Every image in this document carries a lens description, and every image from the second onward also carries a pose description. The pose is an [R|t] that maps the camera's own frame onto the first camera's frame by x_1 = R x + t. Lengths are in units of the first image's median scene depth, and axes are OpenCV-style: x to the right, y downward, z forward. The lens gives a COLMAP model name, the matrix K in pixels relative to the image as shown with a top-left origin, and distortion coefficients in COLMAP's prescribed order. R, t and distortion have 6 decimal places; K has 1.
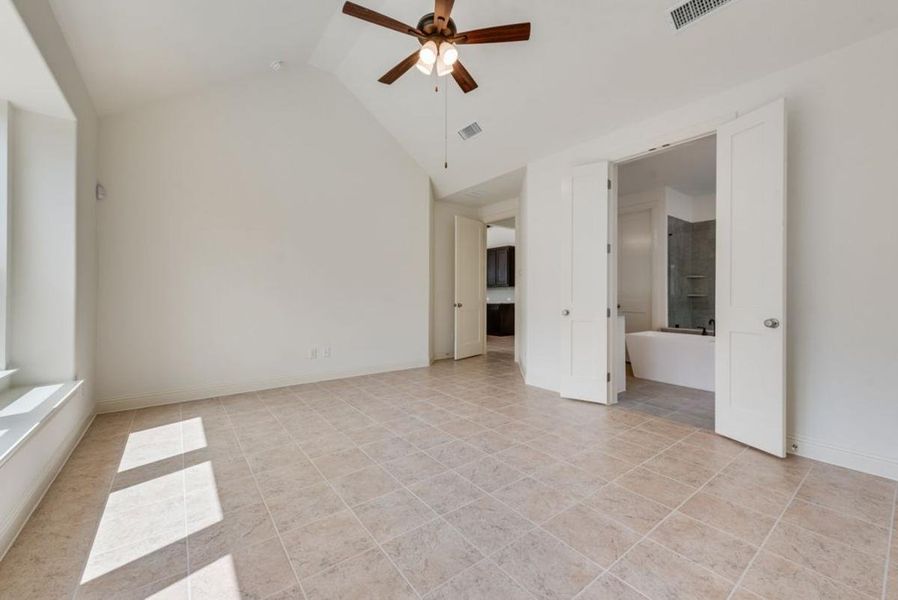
lens RADIAL K [[354.5, 0, 446.8], [0, 354.5, 299.3], [0, 0, 1]] dist [0.003256, 0.000261]
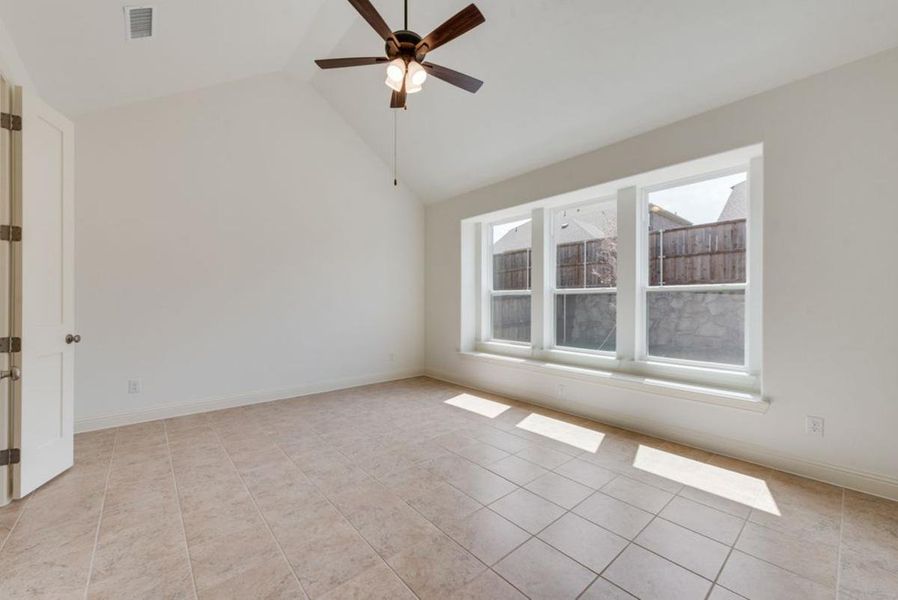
lens RADIAL K [[354.5, 0, 446.8], [0, 354.5, 299.3], [0, 0, 1]] dist [0.003256, 0.000261]
pose [[-0.998311, -0.009990, -0.057228, -0.092522], [-0.009984, 0.999950, -0.000393, -0.051982], [0.057229, 0.000179, -0.998361, 2.006424]]
